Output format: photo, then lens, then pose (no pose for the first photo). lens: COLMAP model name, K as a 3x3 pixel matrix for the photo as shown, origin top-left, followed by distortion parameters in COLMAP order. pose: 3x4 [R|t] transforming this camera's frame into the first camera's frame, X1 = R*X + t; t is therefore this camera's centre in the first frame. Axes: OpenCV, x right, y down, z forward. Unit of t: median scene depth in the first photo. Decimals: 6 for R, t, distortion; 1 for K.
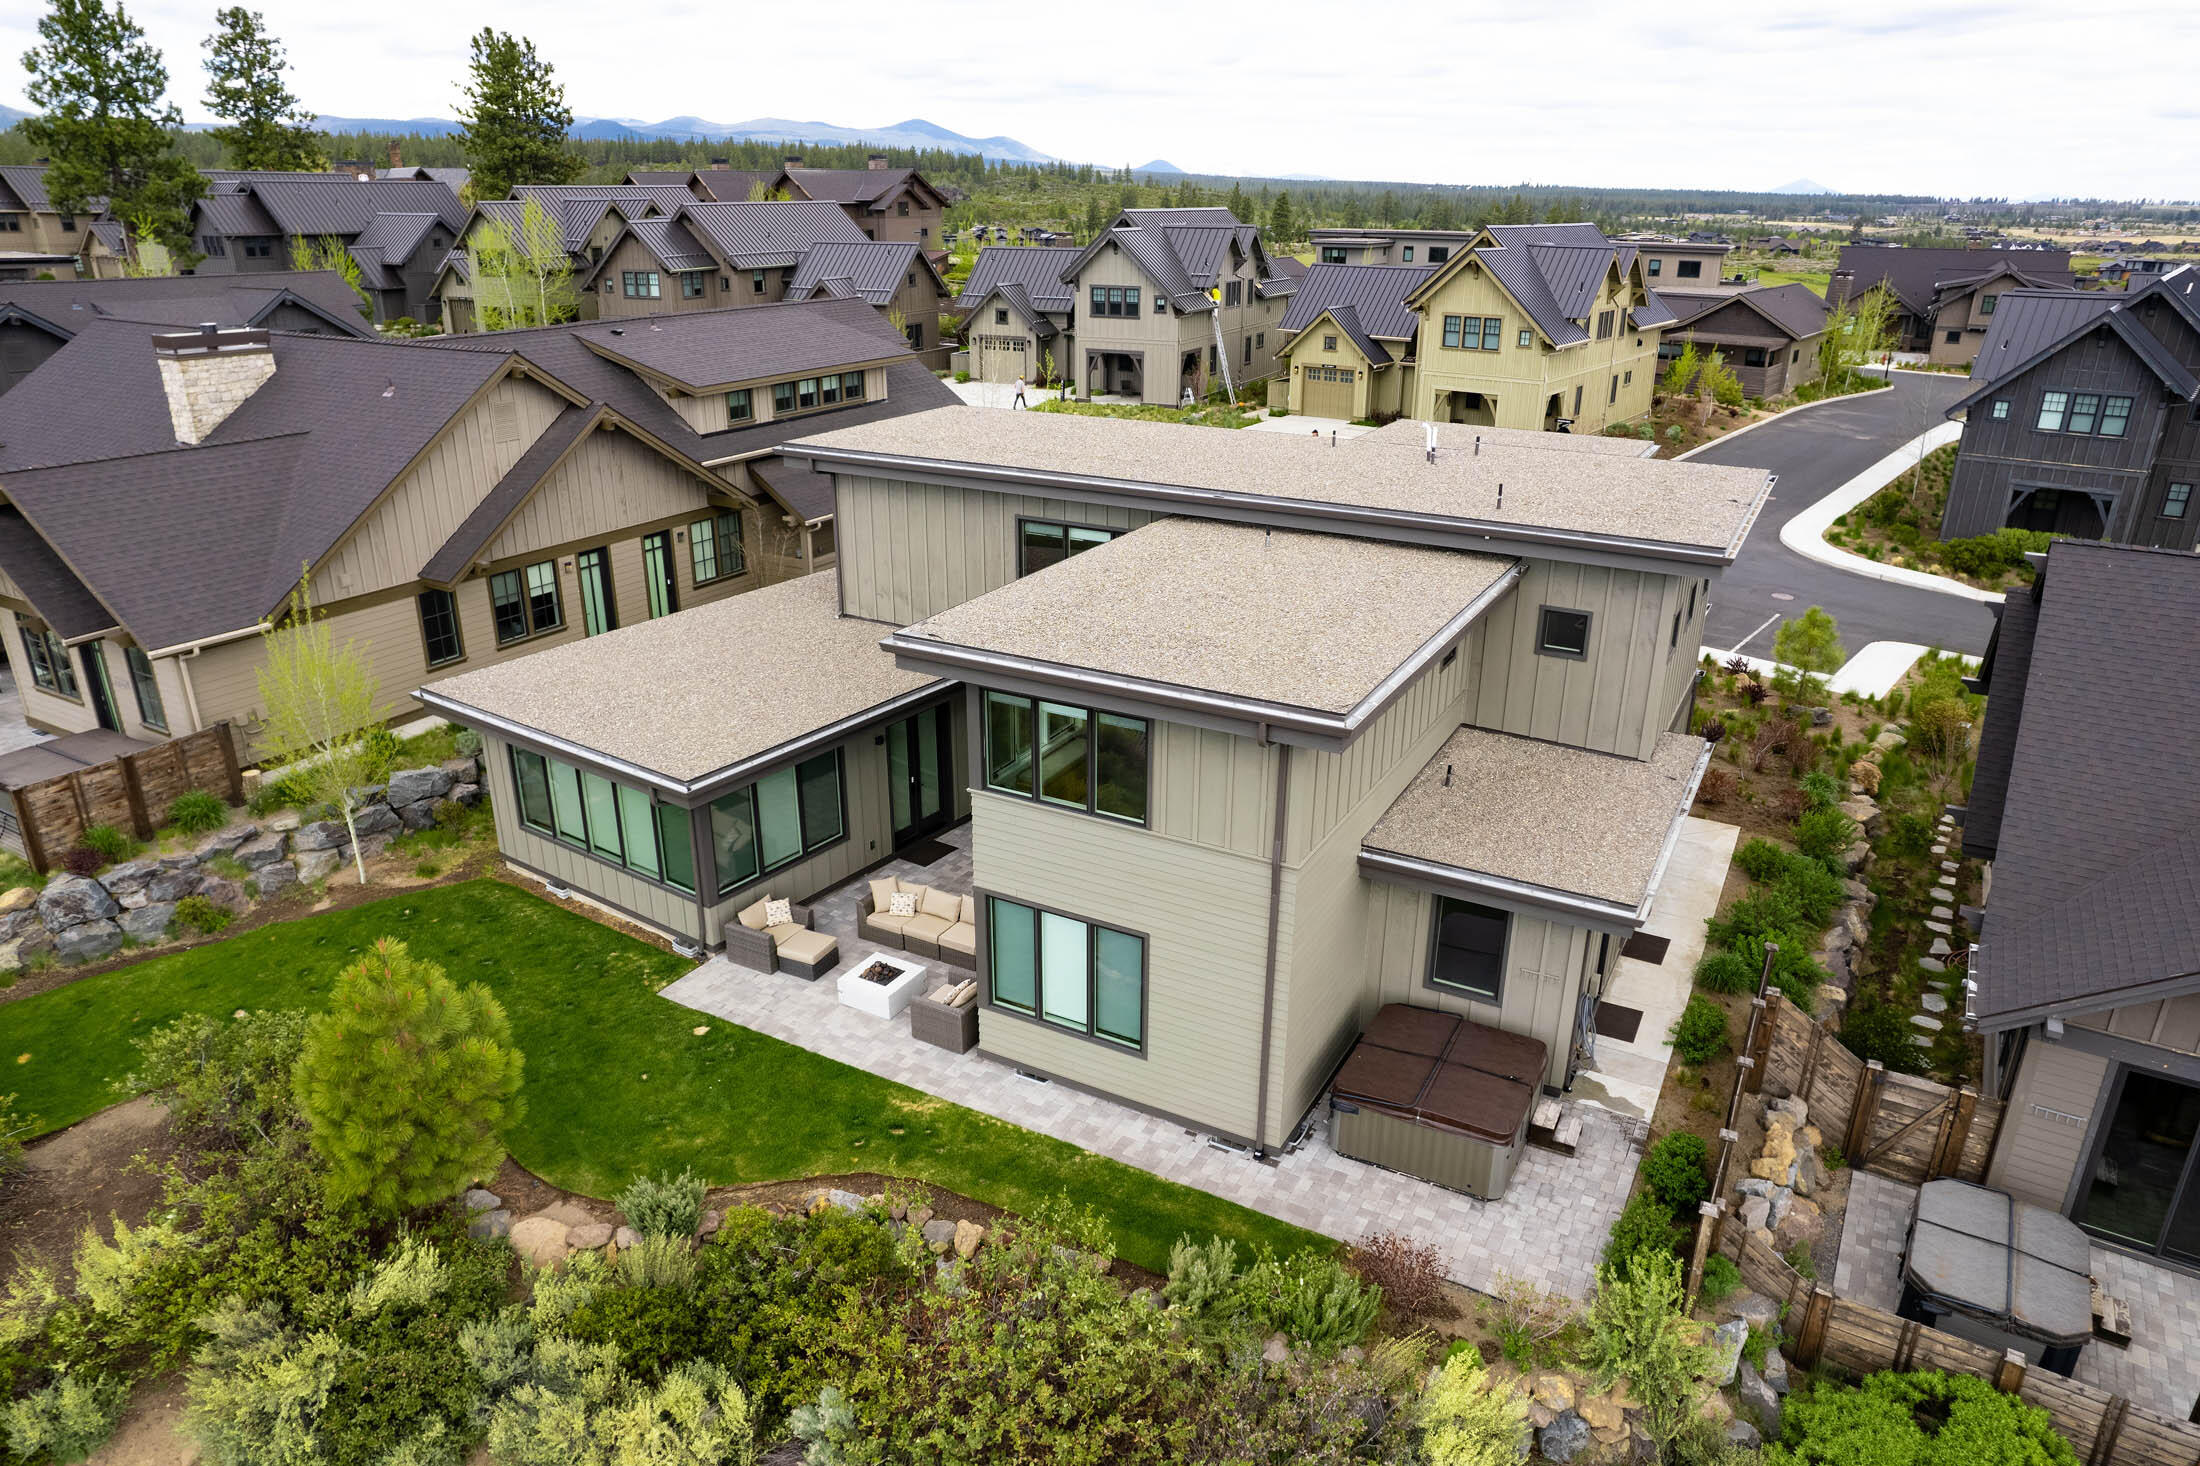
lens RADIAL K [[1392.8, 0, 1100.0], [0, 1392.8, 733.0], [0, 0, 1]] dist [-0.086950, 0.068858]
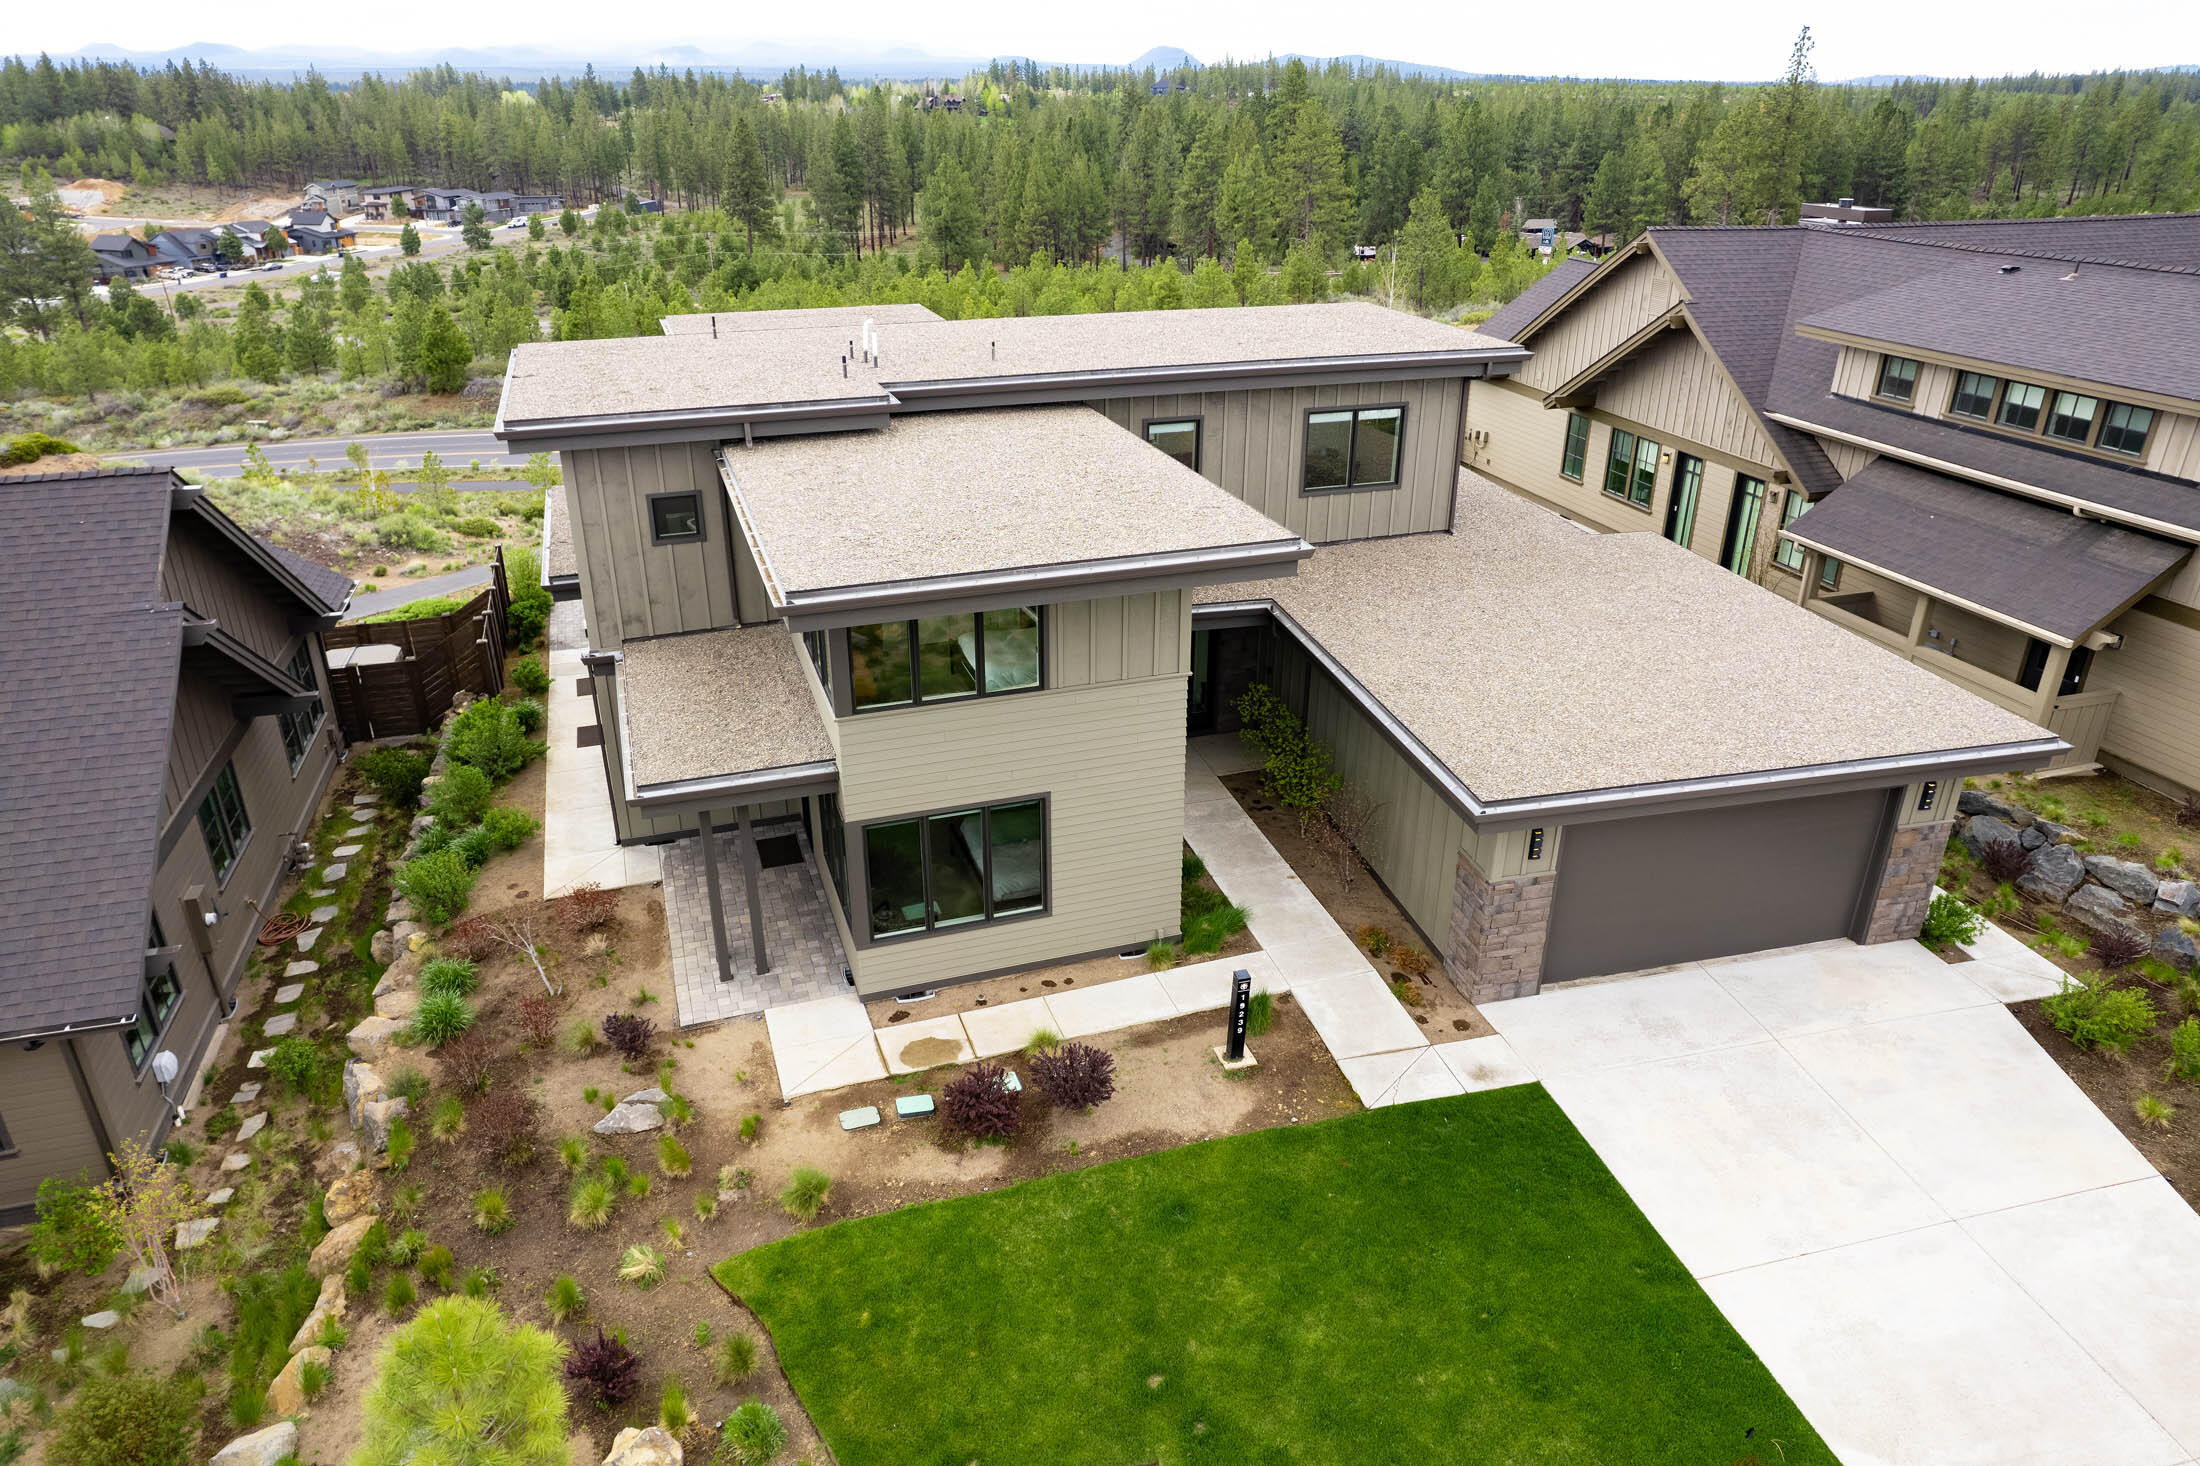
lens RADIAL K [[1392.8, 0, 1100.0], [0, 1392.8, 733.0], [0, 0, 1]] dist [-0.086950, 0.068858]
pose [[-0.655144, 0.306978, -0.690326, 0.706157], [-0.287966, 0.743289, 0.603819, -0.504112], [0.698471, 0.594379, -0.398562, 1.351083]]
